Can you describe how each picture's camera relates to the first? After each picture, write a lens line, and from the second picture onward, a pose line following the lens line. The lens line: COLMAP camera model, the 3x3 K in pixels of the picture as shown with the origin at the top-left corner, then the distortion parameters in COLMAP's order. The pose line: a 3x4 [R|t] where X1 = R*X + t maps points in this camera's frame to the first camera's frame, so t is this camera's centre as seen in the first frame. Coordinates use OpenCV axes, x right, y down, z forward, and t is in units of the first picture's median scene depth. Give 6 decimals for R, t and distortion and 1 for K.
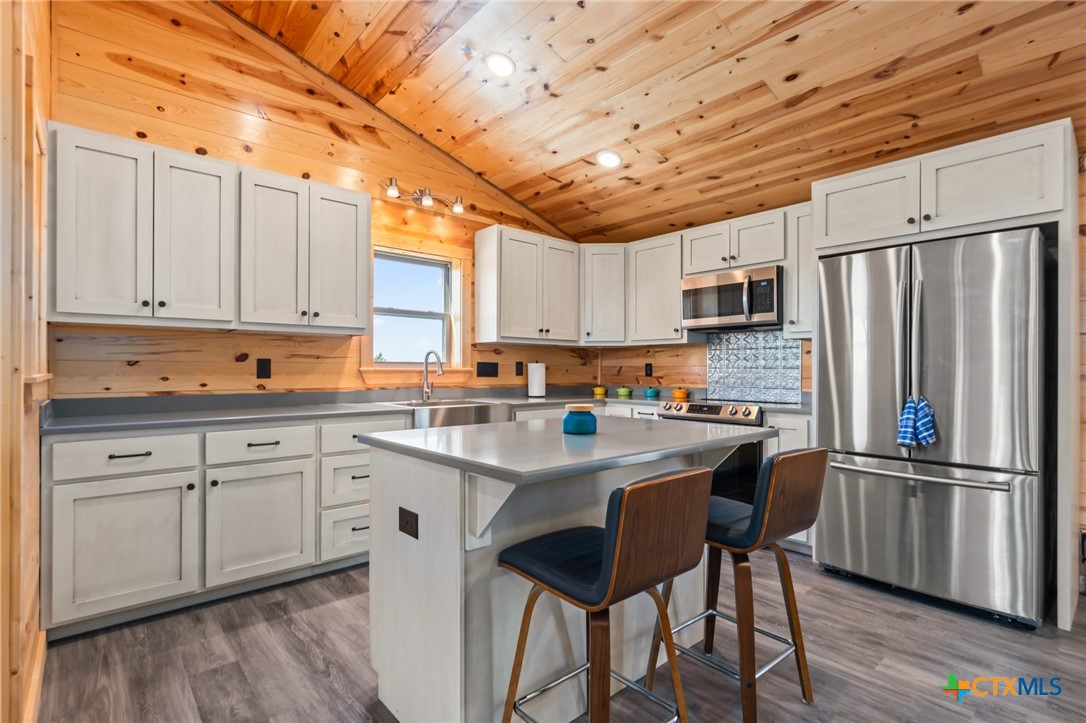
lens RADIAL K [[514.6, 0, 541.7], [0, 514.6, 366.3], [0, 0, 1]] dist [-0.014527, 0.007338]
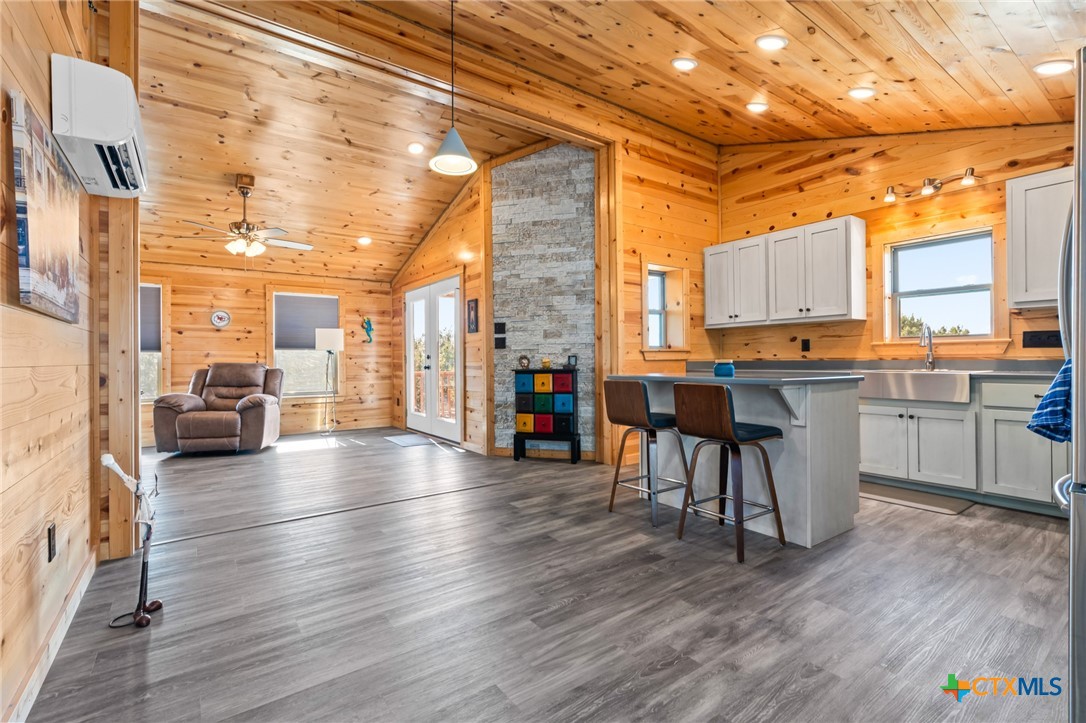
lens RADIAL K [[489.0, 0, 539.7], [0, 489.0, 358.4], [0, 0, 1]] dist [-0.011120, 0.004493]
pose [[-0.104156, -0.003849, -0.994554, 0.974722], [0.014636, 0.999878, -0.005403, 0.037800], [0.994453, -0.015119, -0.104087, 0.290235]]
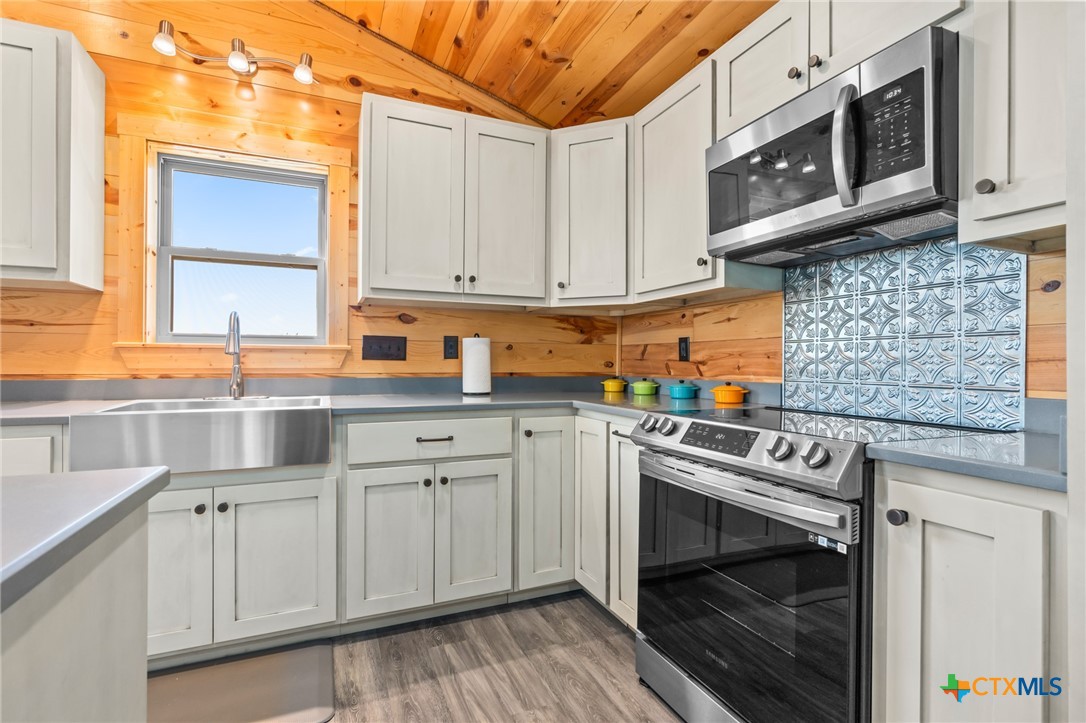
lens RADIAL K [[514.6, 0, 537.2], [0, 514.6, 359.2], [0, 0, 1]] dist [-0.014527, 0.007338]
pose [[0.950242, -0.000102, -0.311512, 0.310208], [0.000163, 1.000000, 0.000170, 0.023606], [0.311512, -0.000213, 0.950242, 0.586516]]
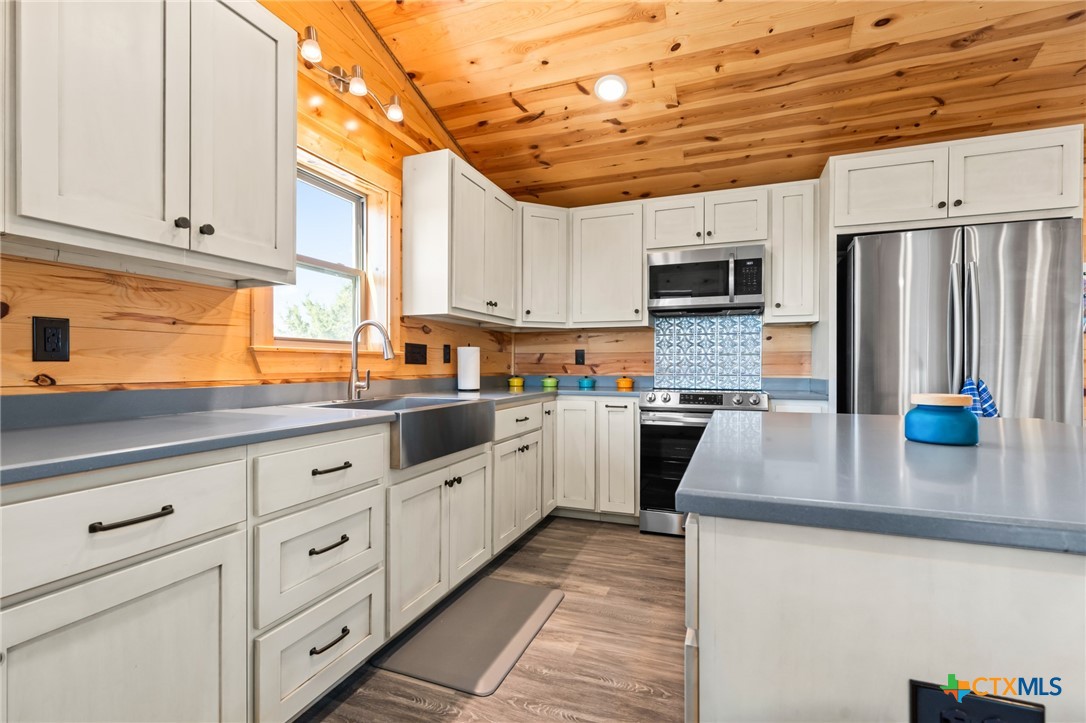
lens RADIAL K [[489.0, 0, 540.8], [0, 489.0, 366.9], [0, 0, 1]] dist [-0.011120, 0.004493]
pose [[0.890234, -0.002206, 0.455498, -0.317780], [-0.002758, 0.999944, 0.010232, 0.020825], [-0.455495, -0.010365, 0.890178, 0.380690]]
